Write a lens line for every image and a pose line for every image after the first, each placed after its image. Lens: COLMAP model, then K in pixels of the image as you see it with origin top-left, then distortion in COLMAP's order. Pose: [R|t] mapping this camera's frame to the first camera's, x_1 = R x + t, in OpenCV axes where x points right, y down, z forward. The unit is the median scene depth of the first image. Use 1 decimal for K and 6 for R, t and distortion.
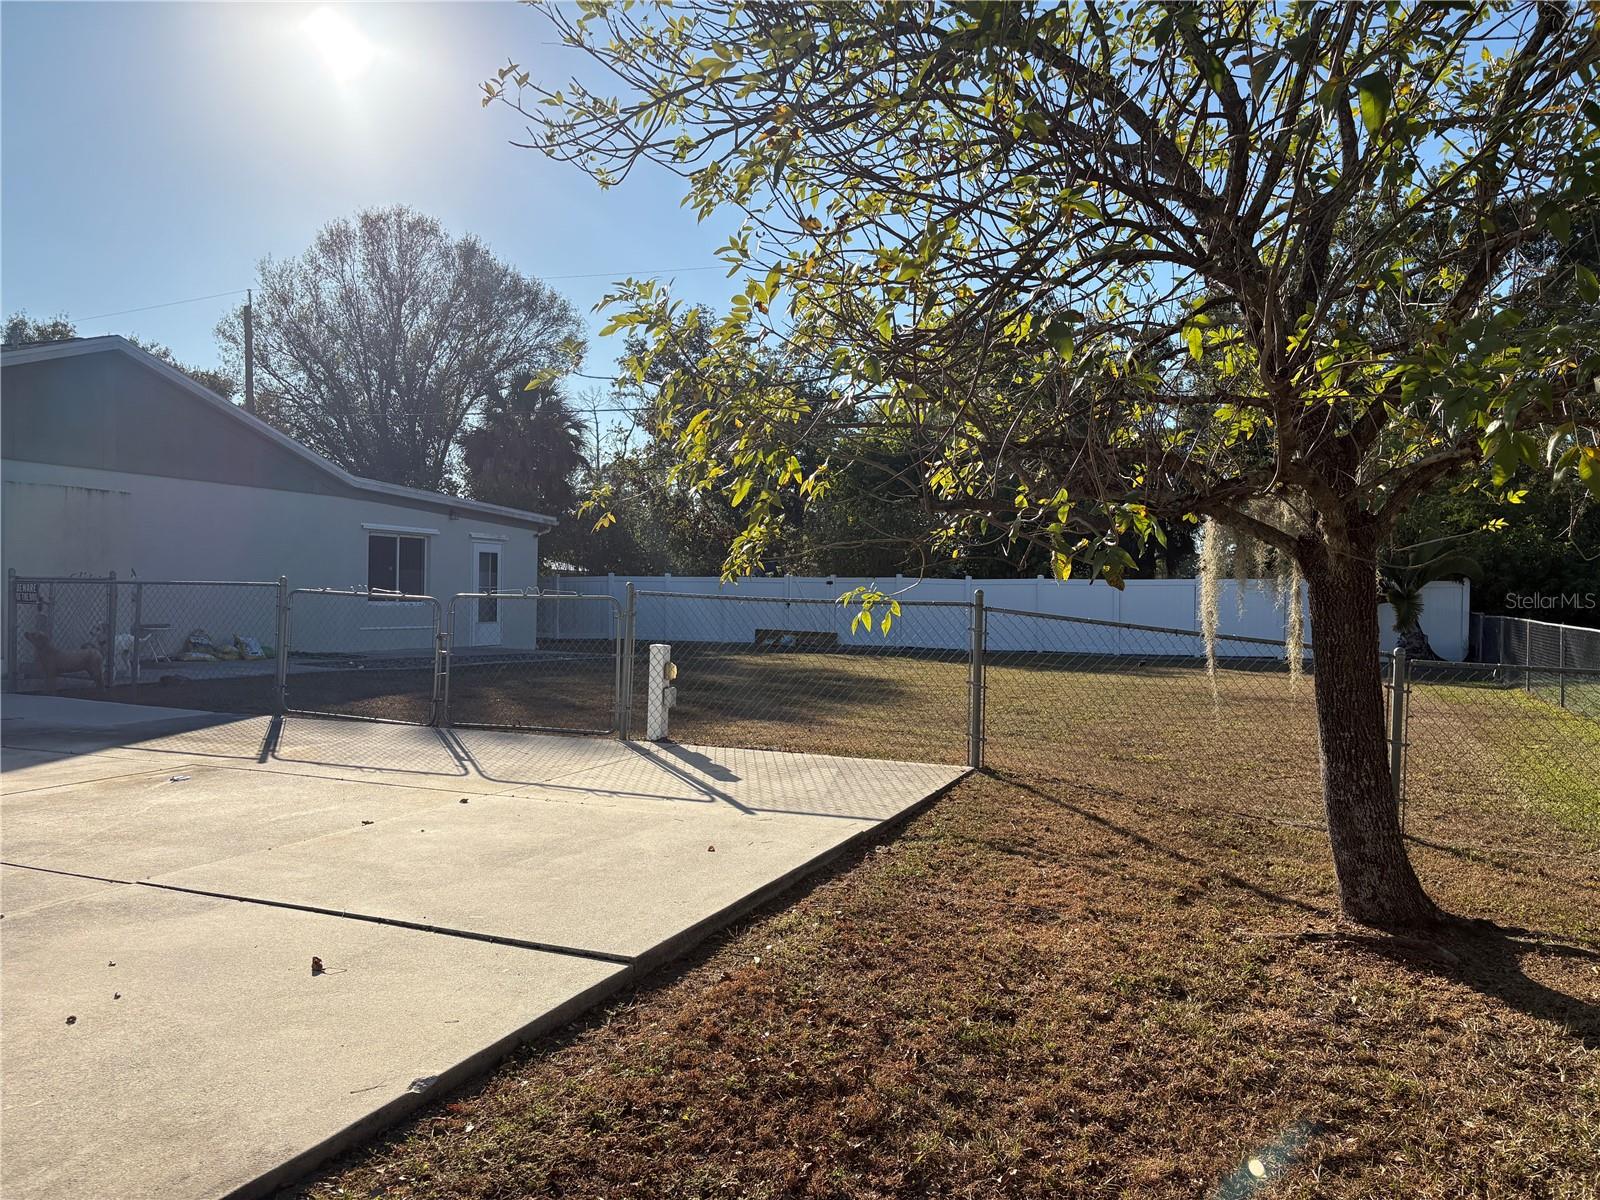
lens RADIAL K [[1200.9, 0, 799.8], [0, 1200.9, 602.5], [0, 0, 1]] dist [0.062330, -0.072788]
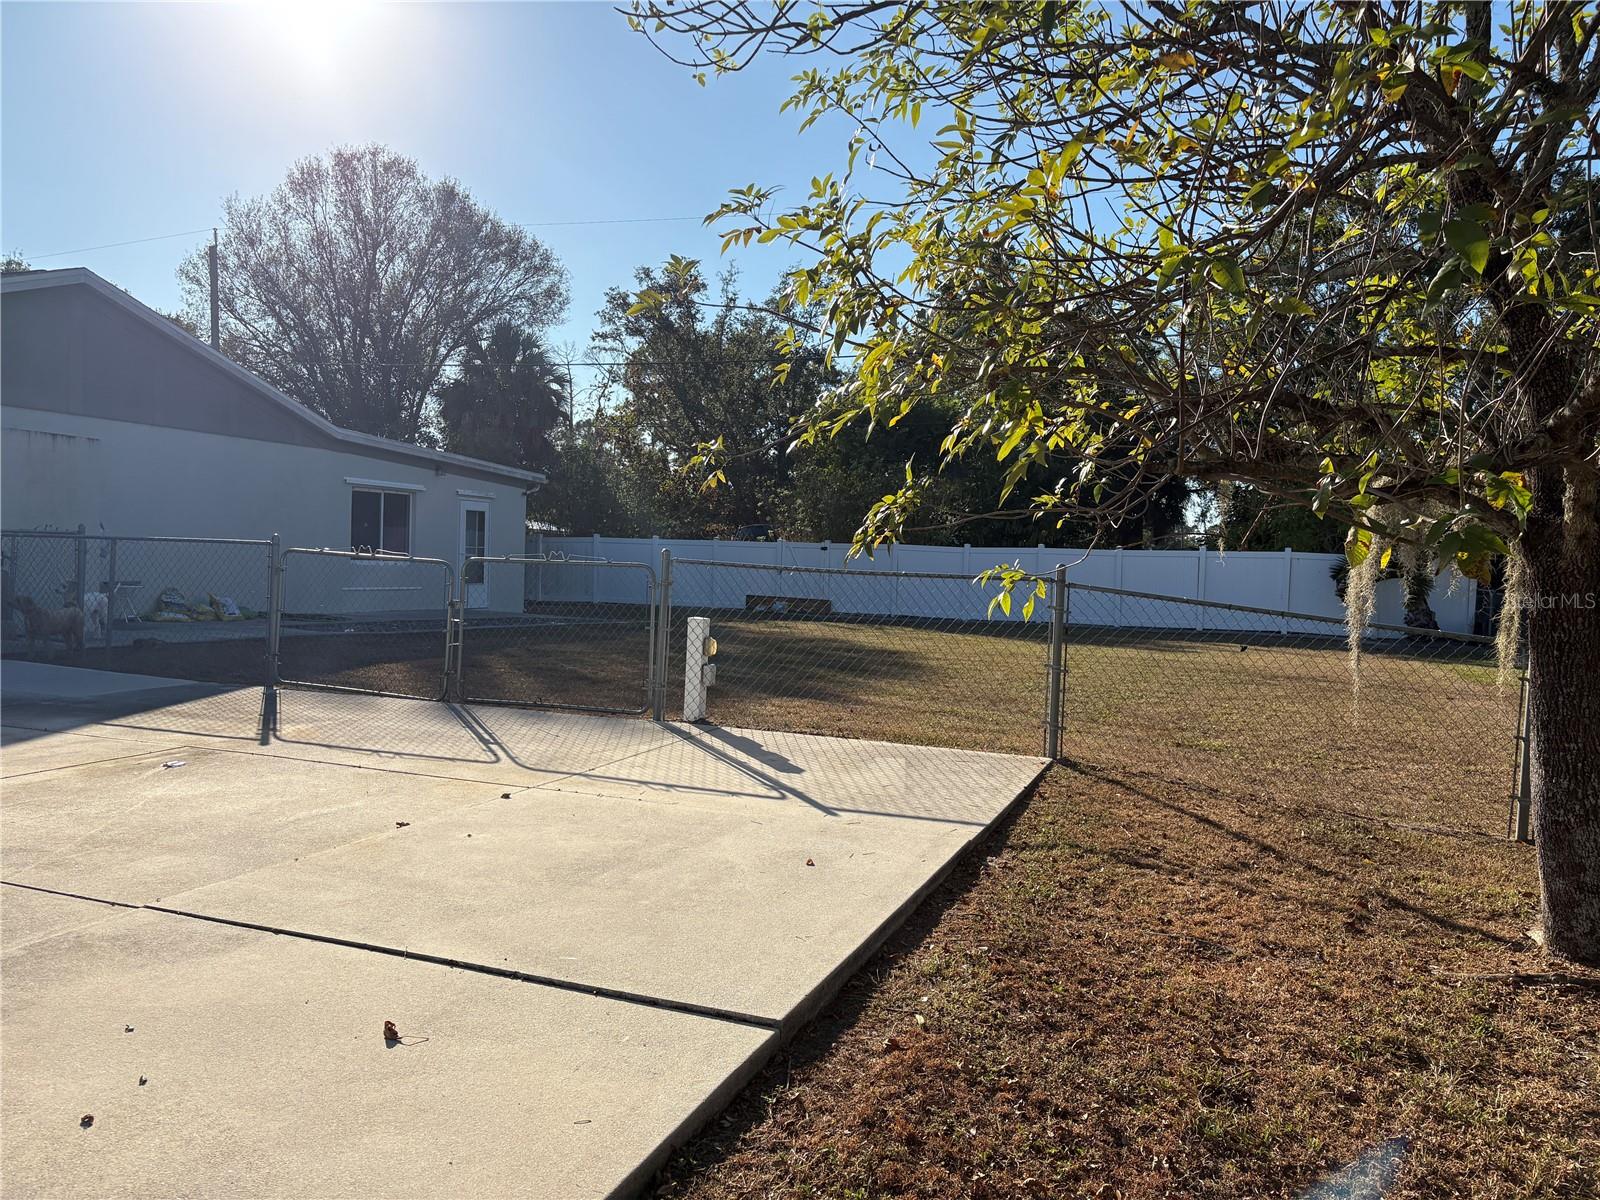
lens RADIAL K [[1200.9, 0, 805.4], [0, 1200.9, 601.9], [0, 0, 1]] dist [0.062330, -0.072788]
pose [[0.999328, 0.015866, 0.033057, -0.081363], [-0.016852, 0.999415, 0.029745, -0.006225], [-0.032565, -0.030282, 0.999011, 0.105749]]
